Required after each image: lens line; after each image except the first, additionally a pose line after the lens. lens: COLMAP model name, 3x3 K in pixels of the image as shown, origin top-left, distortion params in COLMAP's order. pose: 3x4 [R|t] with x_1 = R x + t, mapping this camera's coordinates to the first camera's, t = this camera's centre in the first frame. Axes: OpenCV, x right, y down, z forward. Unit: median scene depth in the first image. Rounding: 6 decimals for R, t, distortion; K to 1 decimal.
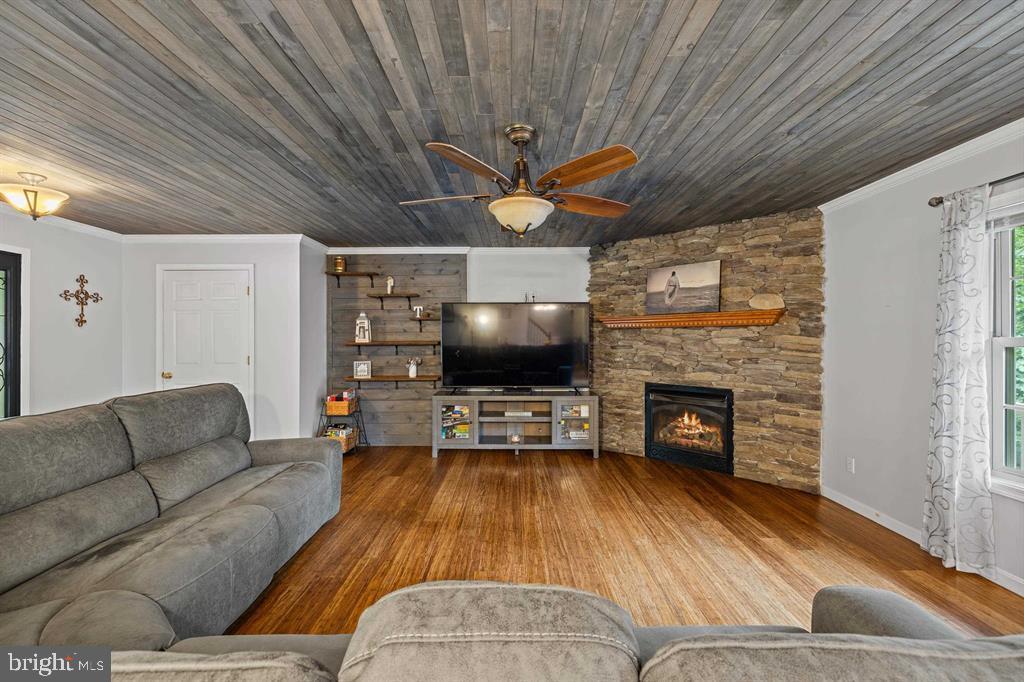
lens RADIAL K [[435.9, 0, 516.0], [0, 435.9, 340.1], [0, 0, 1]] dist [-0.000409, -0.000149]
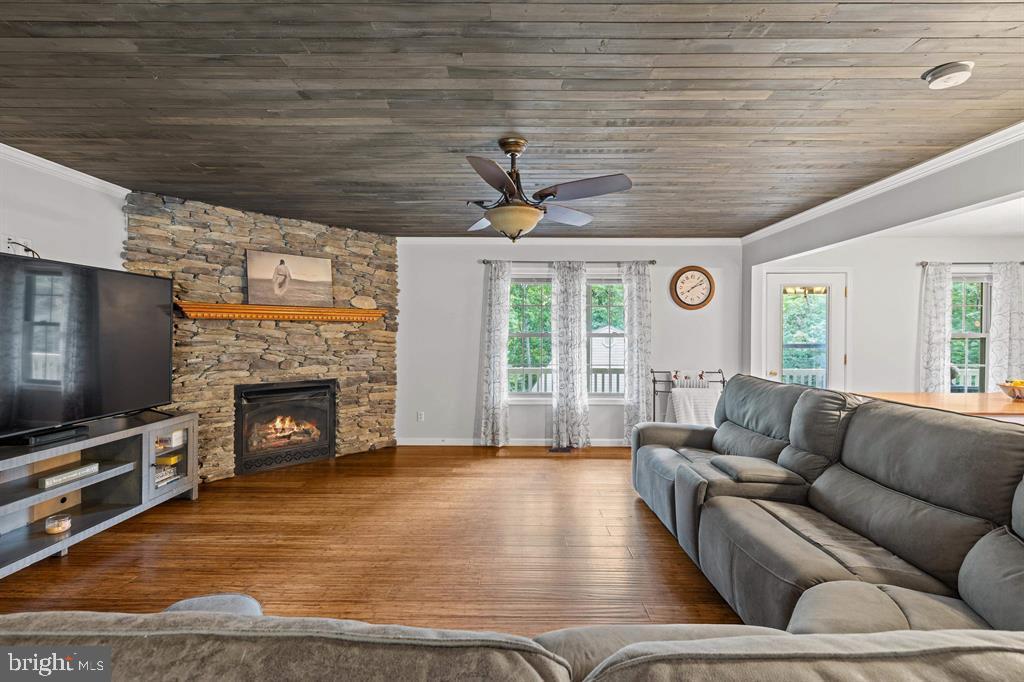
lens RADIAL K [[435.9, 0, 507.1], [0, 435.9, 338.1], [0, 0, 1]] dist [-0.000409, -0.000149]
pose [[0.017571, -0.010489, 0.999791, -0.612614], [-0.000883, 0.999944, 0.010506, -0.001717], [-0.999845, -0.001067, 0.017560, 0.558737]]
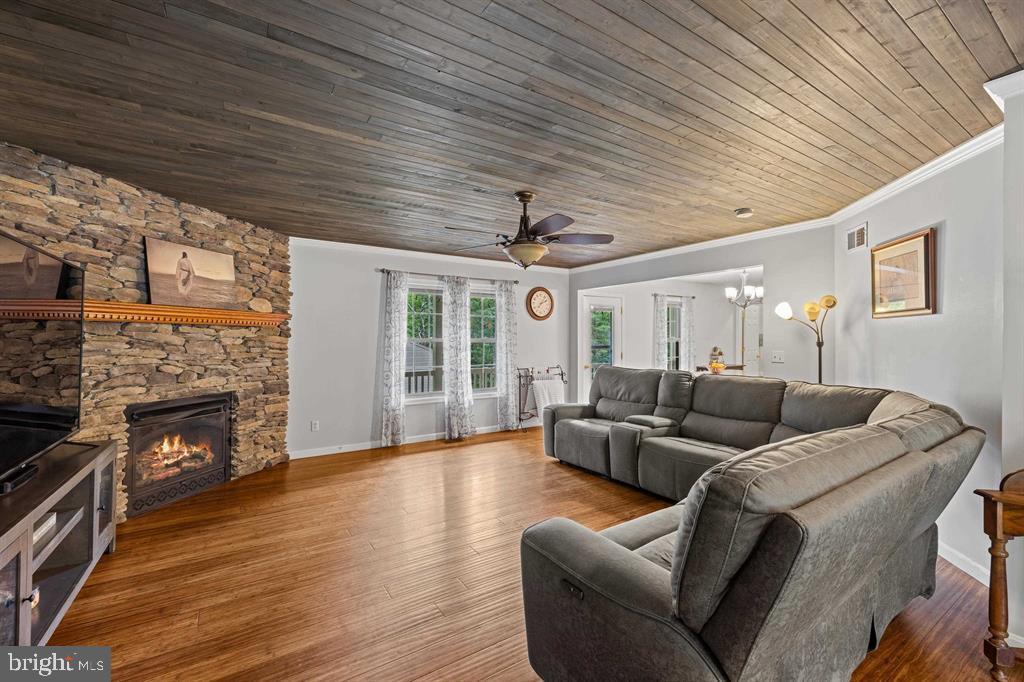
lens RADIAL K [[435.9, 0, 506.5], [0, 435.9, 338.2], [0, 0, 1]] dist [-0.000409, -0.000149]
pose [[-0.536073, 0.003136, 0.844166, -0.663202], [0.002811, 0.999994, -0.001930, -0.001075], [-0.844167, 0.001338, -0.536078, 1.027987]]
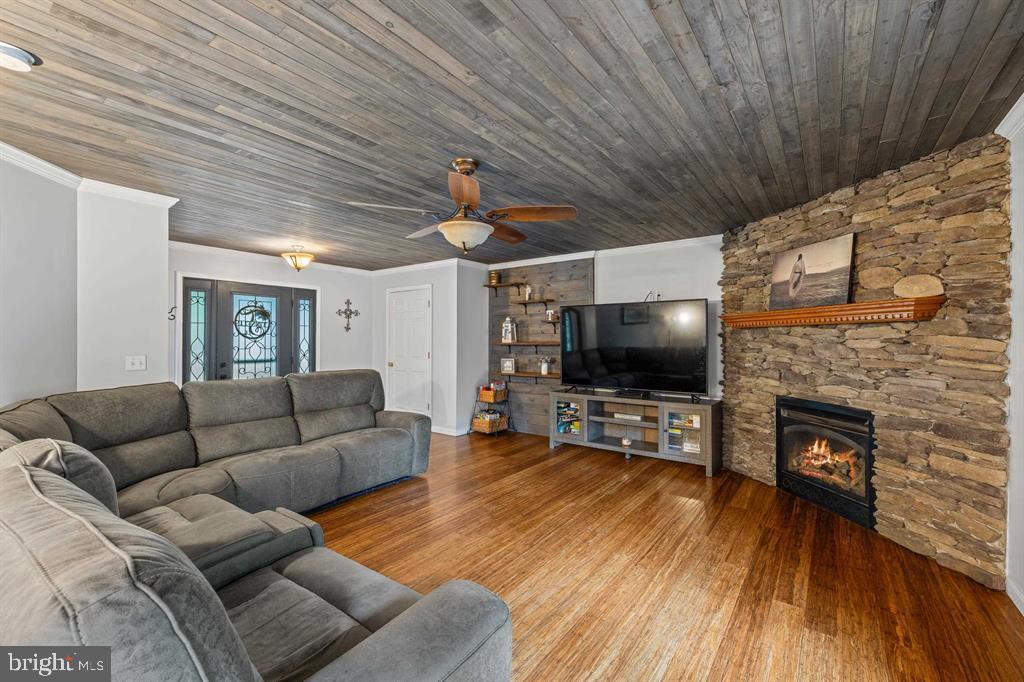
lens RADIAL K [[435.9, 0, 511.8], [0, 435.9, 340.5], [0, 0, 1]] dist [-0.000409, -0.000149]
pose [[0.803923, 0.003275, -0.594724, 0.453594], [-0.003315, 0.999994, 0.001025, -0.002188], [0.594724, 0.001147, 0.803929, 0.073083]]
